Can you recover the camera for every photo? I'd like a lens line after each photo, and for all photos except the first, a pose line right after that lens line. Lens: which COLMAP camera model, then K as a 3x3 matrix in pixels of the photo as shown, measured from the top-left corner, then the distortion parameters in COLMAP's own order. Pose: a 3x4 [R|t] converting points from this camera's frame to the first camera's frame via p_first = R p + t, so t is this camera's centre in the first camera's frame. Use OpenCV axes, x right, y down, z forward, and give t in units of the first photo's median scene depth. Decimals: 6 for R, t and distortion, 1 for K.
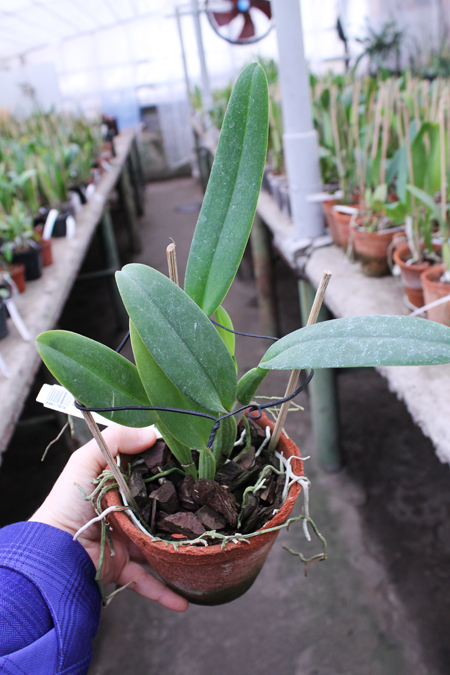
lens RADIAL K [[620.3, 0, 225.0], [0, 620.3, 337.5], [0, 0, 1]] dist [-0.163046, 0.167897]
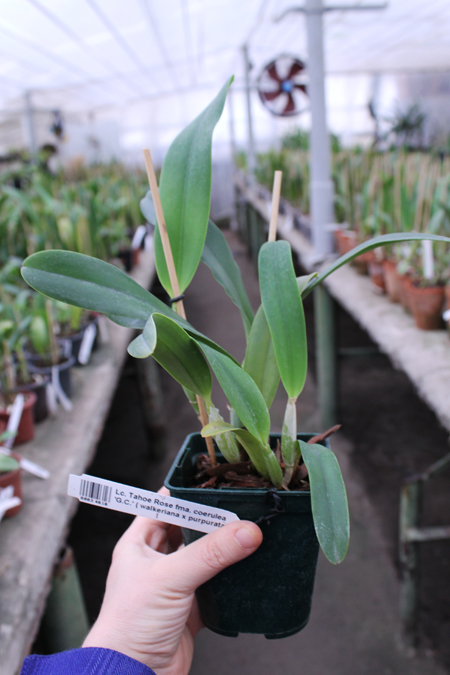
lens RADIAL K [[620.3, 0, 225.0], [0, 620.3, 337.5], [0, 0, 1]] dist [-0.163046, 0.167897]
pose [[0.996325, 0.076548, -0.038441, -0.012161], [-0.079900, 0.992270, -0.094957, 0.097042], [0.030875, 0.097680, 0.994739, -0.221714]]
